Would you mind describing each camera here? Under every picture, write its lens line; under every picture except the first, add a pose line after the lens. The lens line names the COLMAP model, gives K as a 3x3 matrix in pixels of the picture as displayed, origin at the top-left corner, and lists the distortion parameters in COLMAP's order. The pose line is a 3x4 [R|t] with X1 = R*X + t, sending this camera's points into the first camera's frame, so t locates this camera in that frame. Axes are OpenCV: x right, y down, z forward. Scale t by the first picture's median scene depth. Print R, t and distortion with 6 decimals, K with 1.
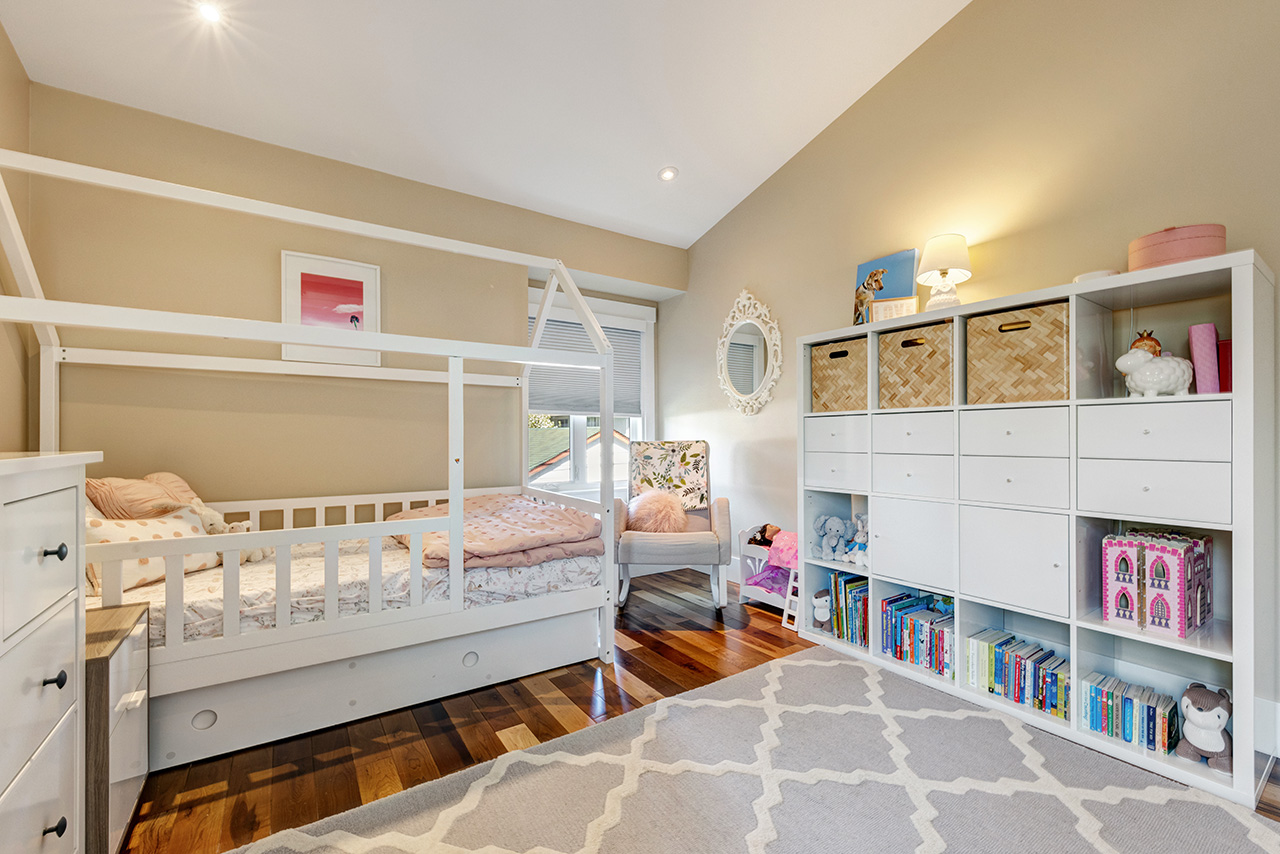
lens RADIAL K [[530.0, 0, 648.0], [0, 530.0, 433.3], [0, 0, 1]] dist [0.001263, 0.000157]
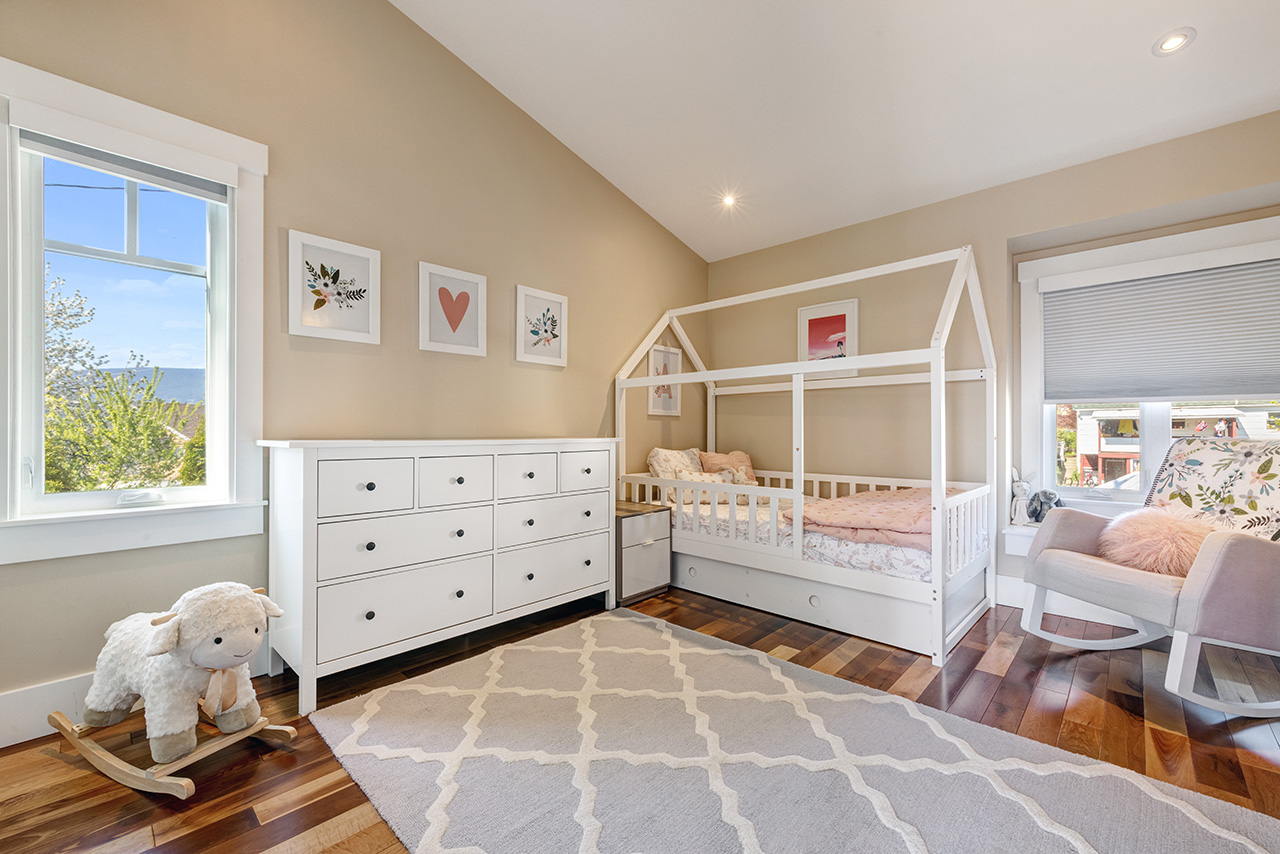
lens RADIAL K [[530.0, 0, 651.7], [0, 530.0, 429.8], [0, 0, 1]] dist [0.001263, 0.000157]
pose [[0.219488, -0.001730, -0.975614, 0.818877], [0.008012, 0.999968, 0.000029, -0.002021], [0.975582, -0.007823, 0.219495, 0.303109]]
